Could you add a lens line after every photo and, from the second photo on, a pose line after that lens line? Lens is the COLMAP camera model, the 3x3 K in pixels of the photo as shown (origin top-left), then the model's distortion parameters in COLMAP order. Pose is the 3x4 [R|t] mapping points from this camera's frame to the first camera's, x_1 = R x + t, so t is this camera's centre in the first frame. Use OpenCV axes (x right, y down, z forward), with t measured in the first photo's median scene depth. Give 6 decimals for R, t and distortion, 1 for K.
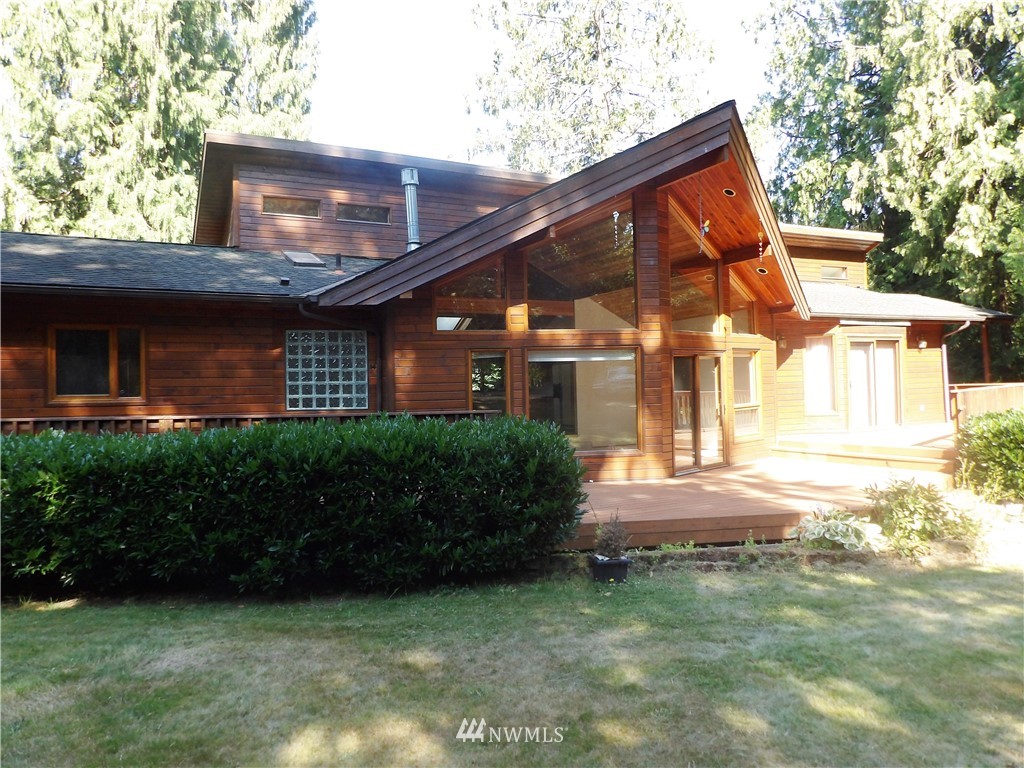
lens RADIAL K [[734.0, 0, 505.3], [0, 734.0, 377.2], [0, 0, 1]] dist [-0.022645, 0.030183]
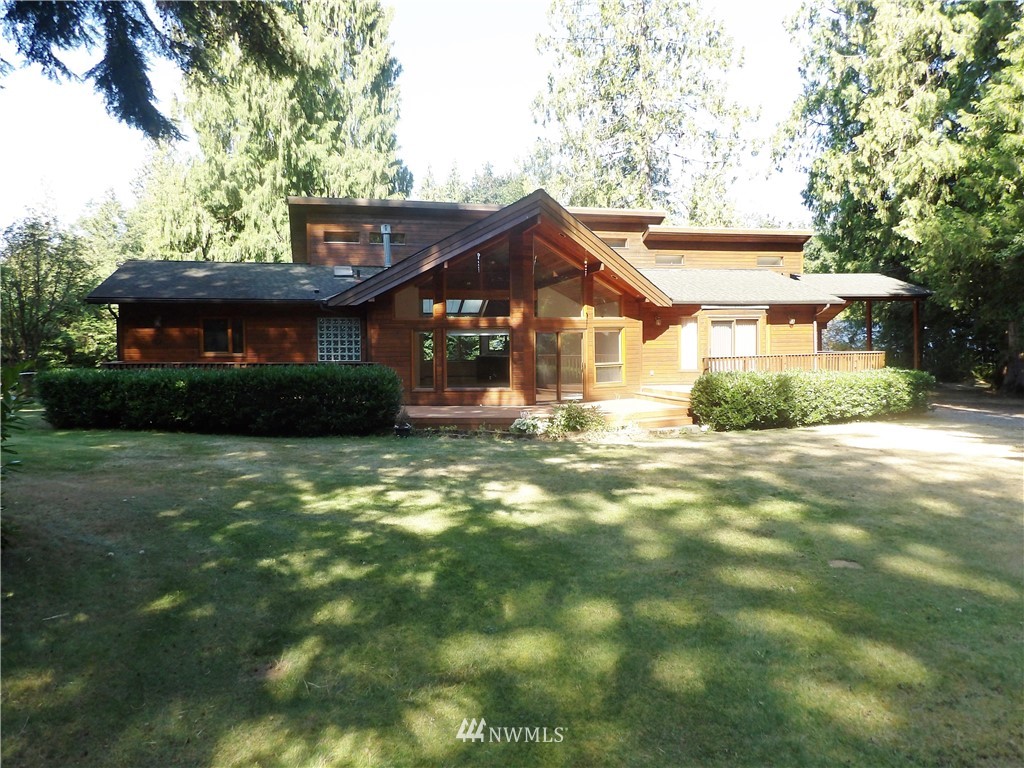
lens RADIAL K [[734.0, 0, 508.8], [0, 734.0, 383.1], [0, 0, 1]] dist [-0.022645, 0.030183]
pose [[0.973391, 0.023667, -0.227924, 0.309236], [-0.008045, 0.997568, 0.069227, -0.016672], [0.229008, -0.065551, 0.971215, -0.359795]]
